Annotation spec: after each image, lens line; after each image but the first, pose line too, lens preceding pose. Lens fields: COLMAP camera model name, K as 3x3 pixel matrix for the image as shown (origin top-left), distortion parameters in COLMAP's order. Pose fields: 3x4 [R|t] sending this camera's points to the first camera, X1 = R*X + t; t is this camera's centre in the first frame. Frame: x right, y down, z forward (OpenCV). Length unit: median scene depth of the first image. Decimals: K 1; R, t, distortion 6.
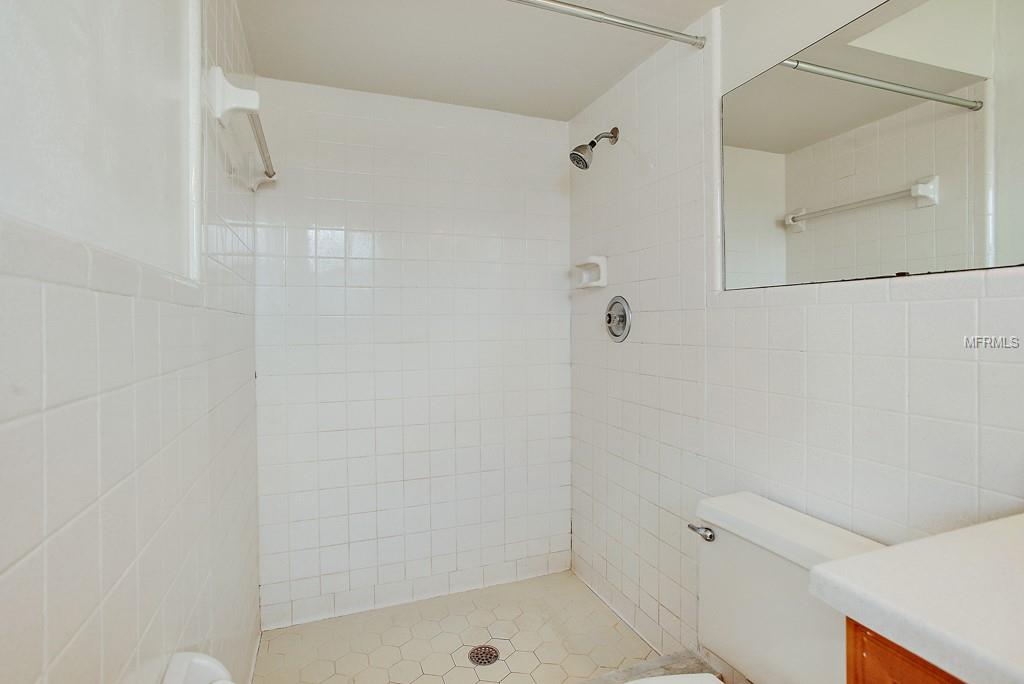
lens RADIAL K [[492.9, 0, 497.9], [0, 492.9, 328.1], [0, 0, 1]] dist [-0.040441, 0.022208]
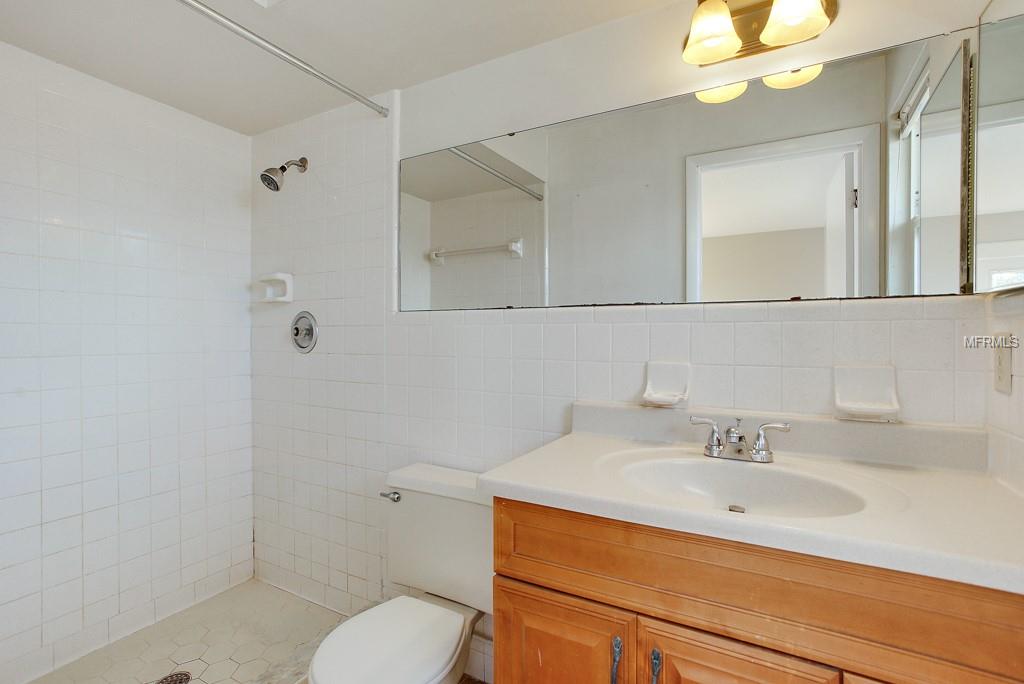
lens RADIAL K [[492.9, 0, 502.8], [0, 492.9, 341.1], [0, 0, 1]] dist [-0.040441, 0.022208]
pose [[0.759772, 0.001502, 0.650188, -0.131453], [-0.001768, 0.999998, -0.000245, 0.000871], [-0.650187, -0.000963, 0.759773, -0.122371]]
